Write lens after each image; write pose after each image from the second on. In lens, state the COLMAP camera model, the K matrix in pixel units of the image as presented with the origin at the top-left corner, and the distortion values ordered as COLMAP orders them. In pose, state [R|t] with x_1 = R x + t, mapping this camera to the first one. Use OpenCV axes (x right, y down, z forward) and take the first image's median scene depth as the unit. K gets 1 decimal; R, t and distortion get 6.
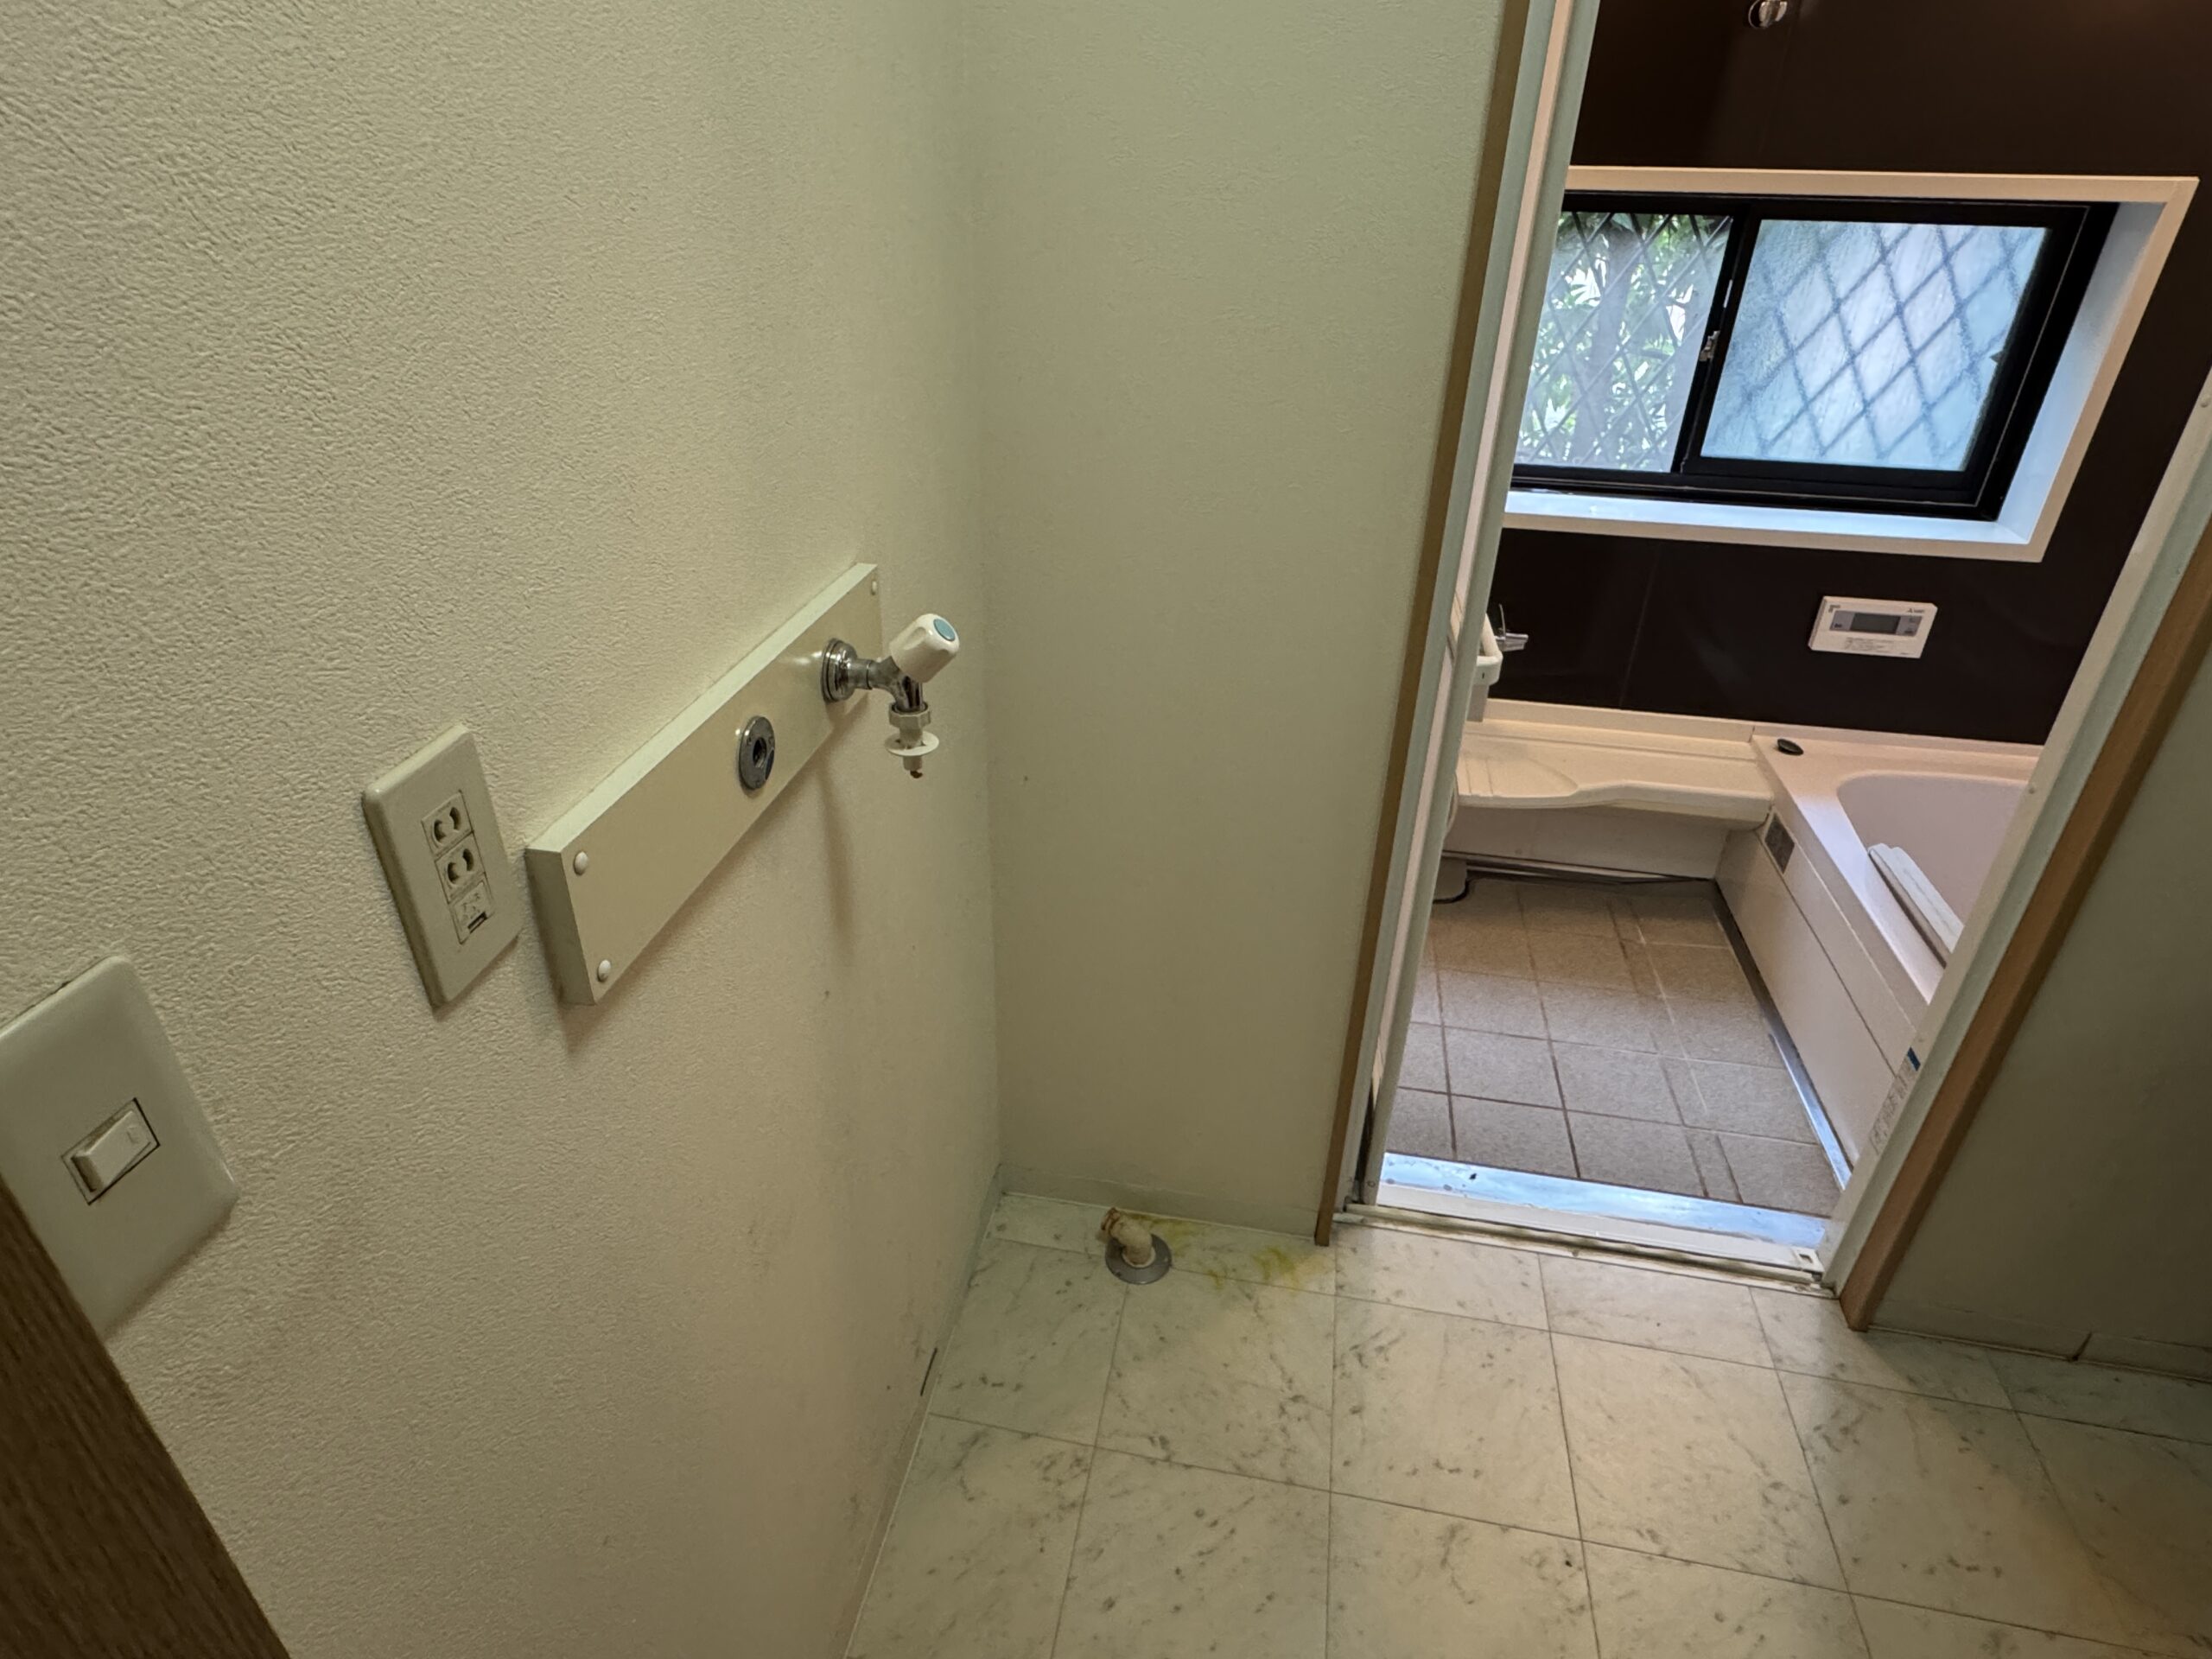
lens RADIAL K [[1215.9, 0, 1097.1], [0, 1215.9, 821.2], [0, 0, 1]] dist [0.000973, -0.001048]
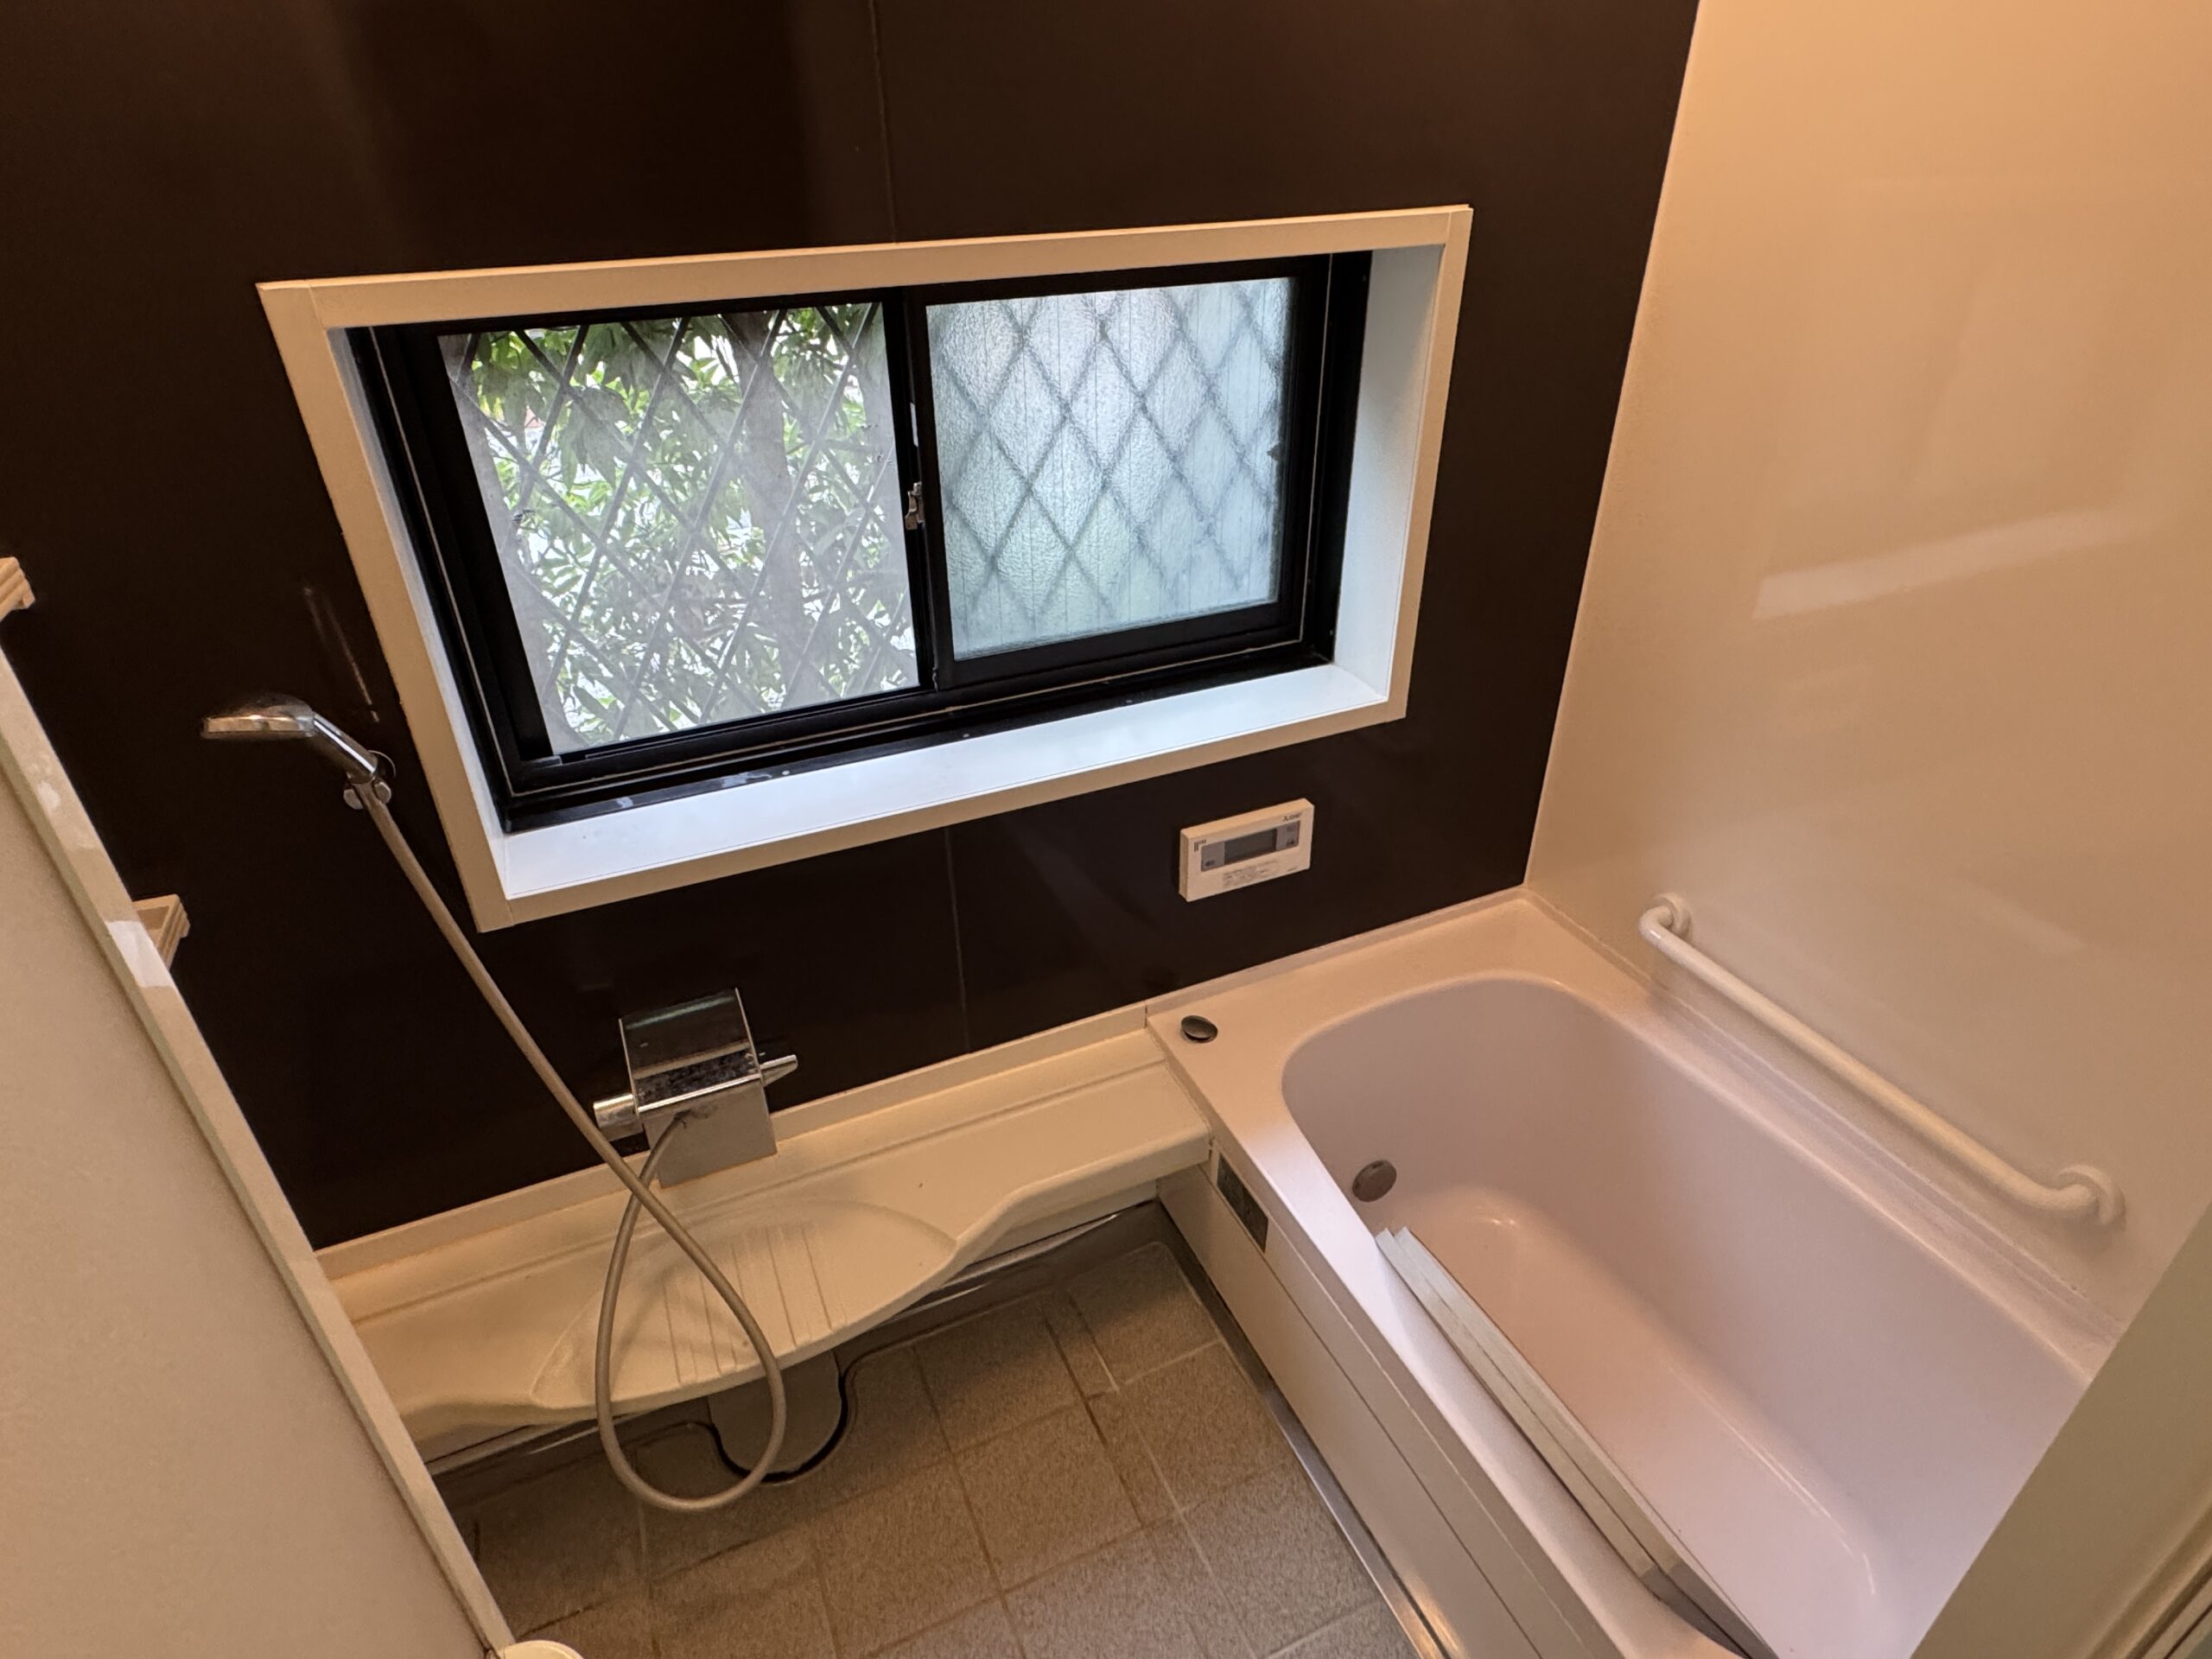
lens RADIAL K [[1215.9, 0, 1105.2], [0, 1215.9, 836.2], [0, 0, 1]] dist [0.000973, -0.001048]
pose [[0.817150, -0.321413, 0.478497, 0.233716], [0.307906, 0.945147, 0.109044, -0.269478], [-0.487298, 0.058227, 0.871292, 0.423946]]
